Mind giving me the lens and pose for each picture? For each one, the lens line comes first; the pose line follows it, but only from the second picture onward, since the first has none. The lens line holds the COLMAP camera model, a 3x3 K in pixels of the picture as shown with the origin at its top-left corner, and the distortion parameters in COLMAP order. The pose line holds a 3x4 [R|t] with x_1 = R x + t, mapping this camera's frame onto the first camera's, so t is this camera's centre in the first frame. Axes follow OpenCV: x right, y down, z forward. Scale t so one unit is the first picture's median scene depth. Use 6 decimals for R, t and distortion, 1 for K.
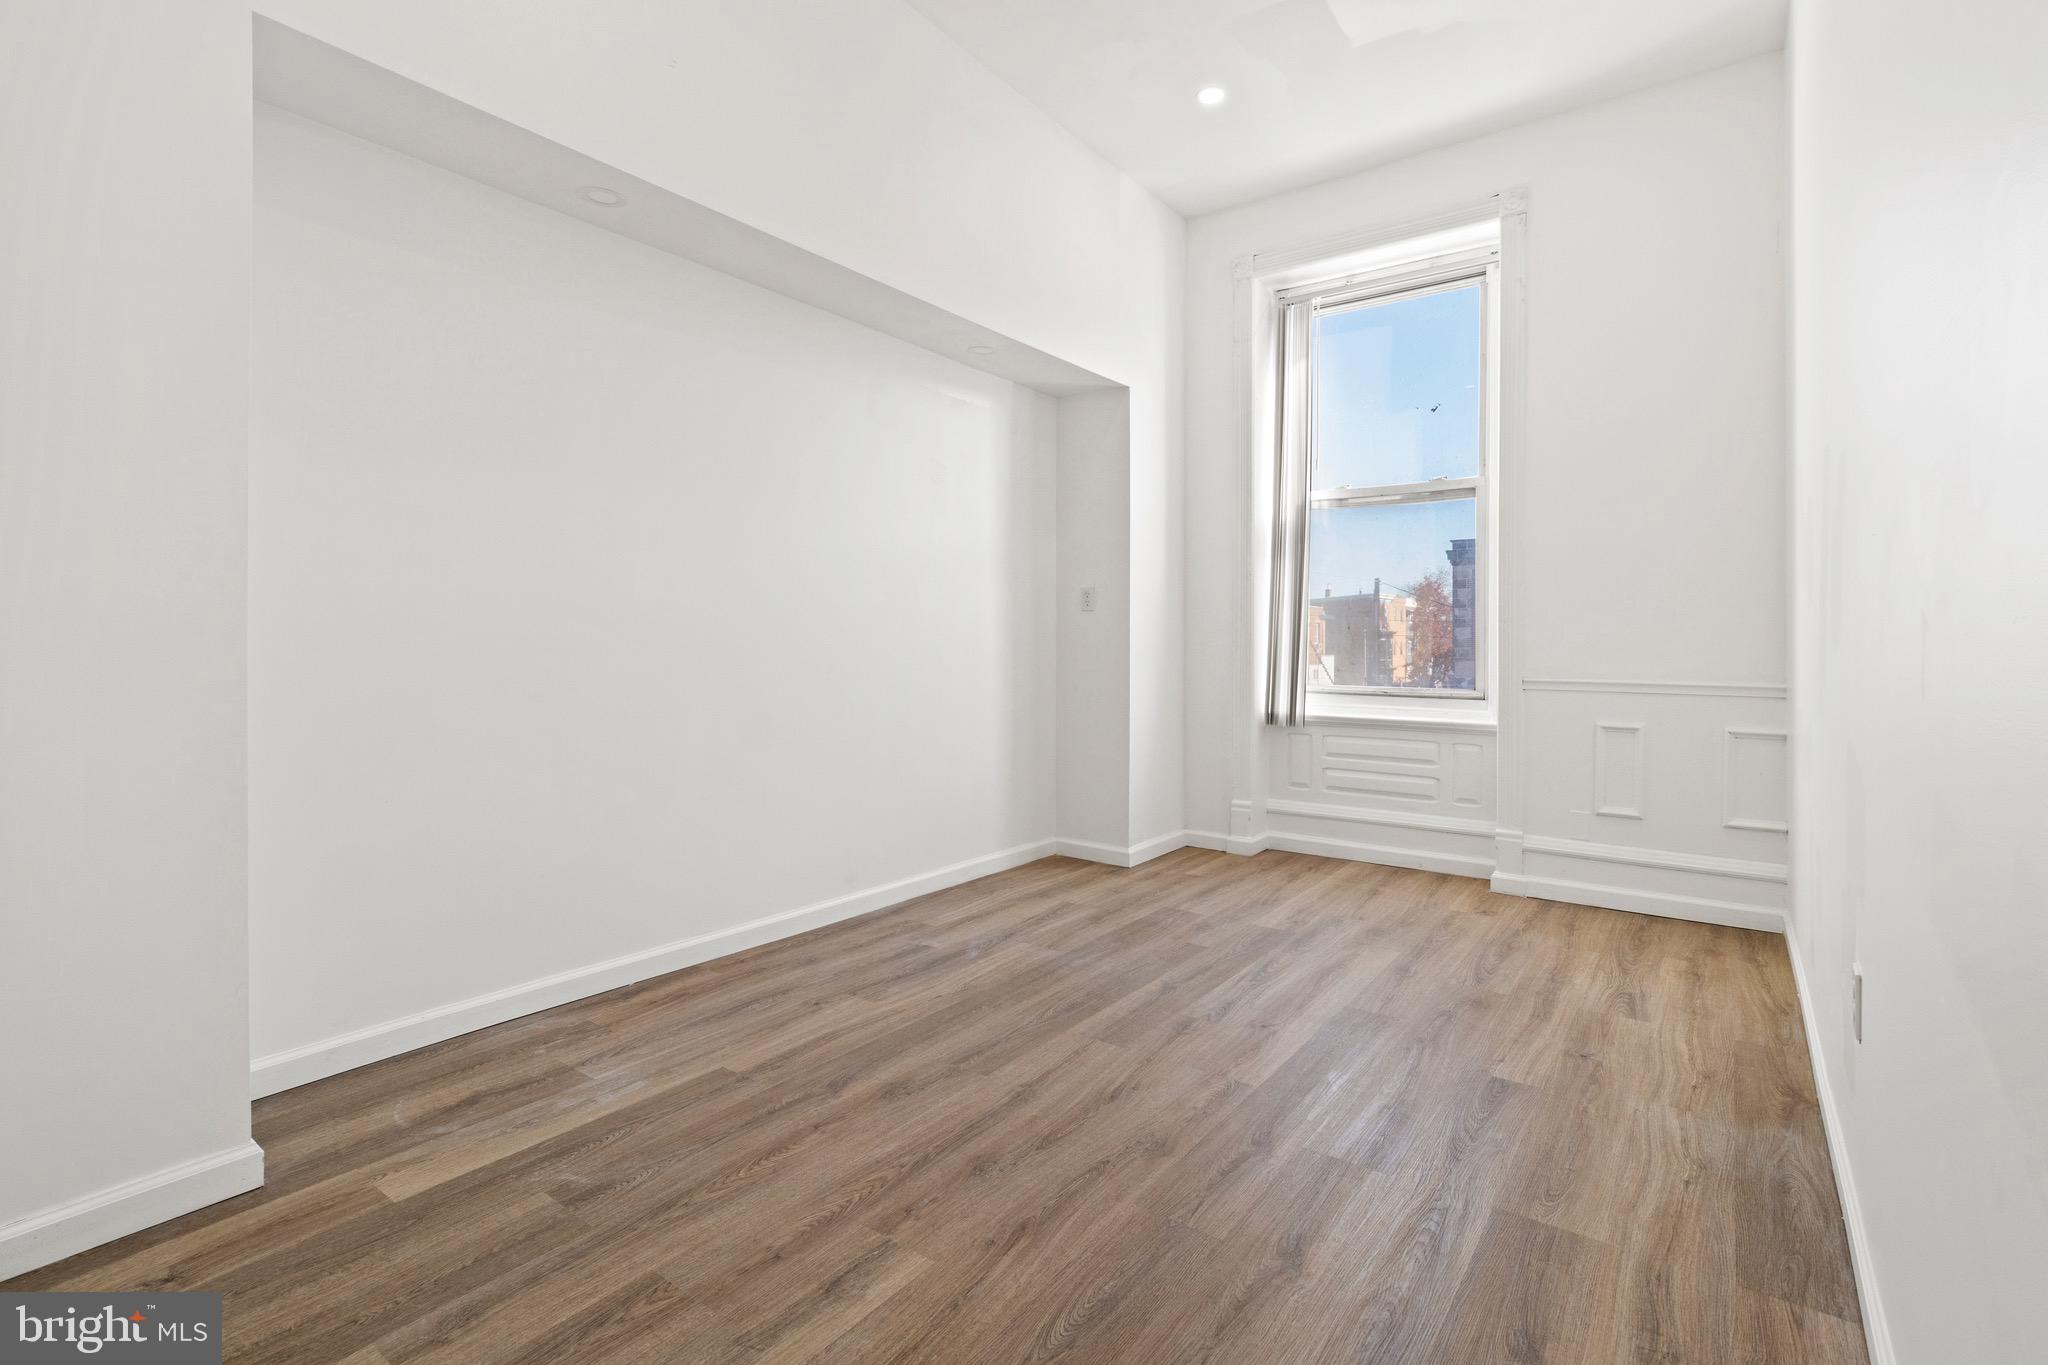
lens RADIAL K [[956.5, 0, 1038.8], [0, 956.5, 641.3], [0, 0, 1]] dist [0.002235, 0.001138]
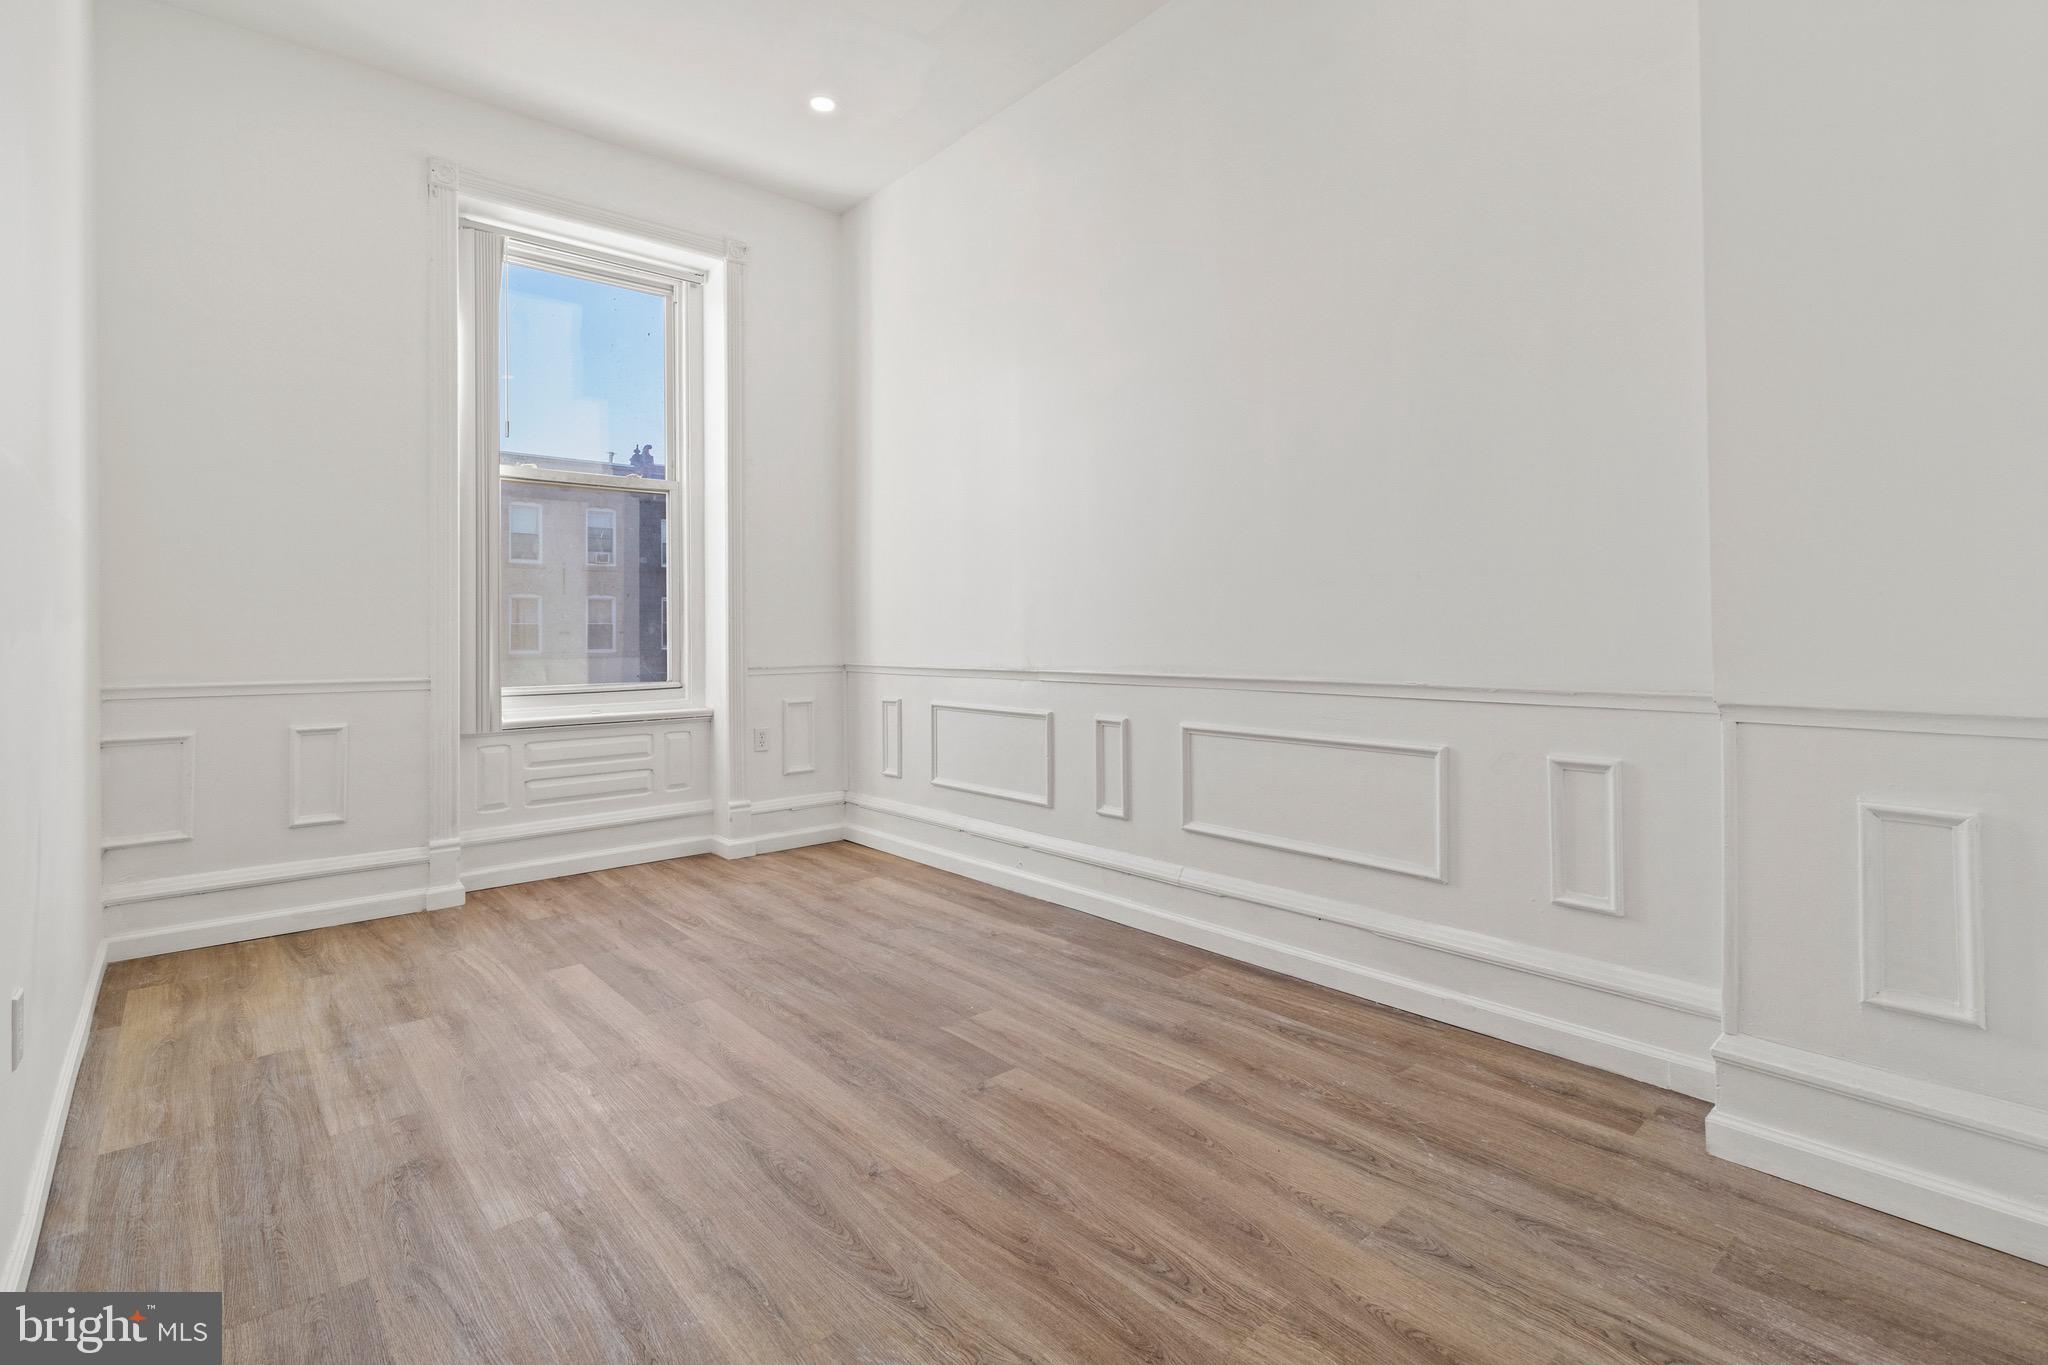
lens RADIAL K [[956.5, 0, 1038.8], [0, 956.5, 641.3], [0, 0, 1]] dist [0.002235, 0.001138]
pose [[0.206019, -0.012699, 0.978466, -0.458370], [0.008390, 0.999902, 0.011211, -0.000367], [-0.978512, 0.005900, 0.206106, 0.364589]]
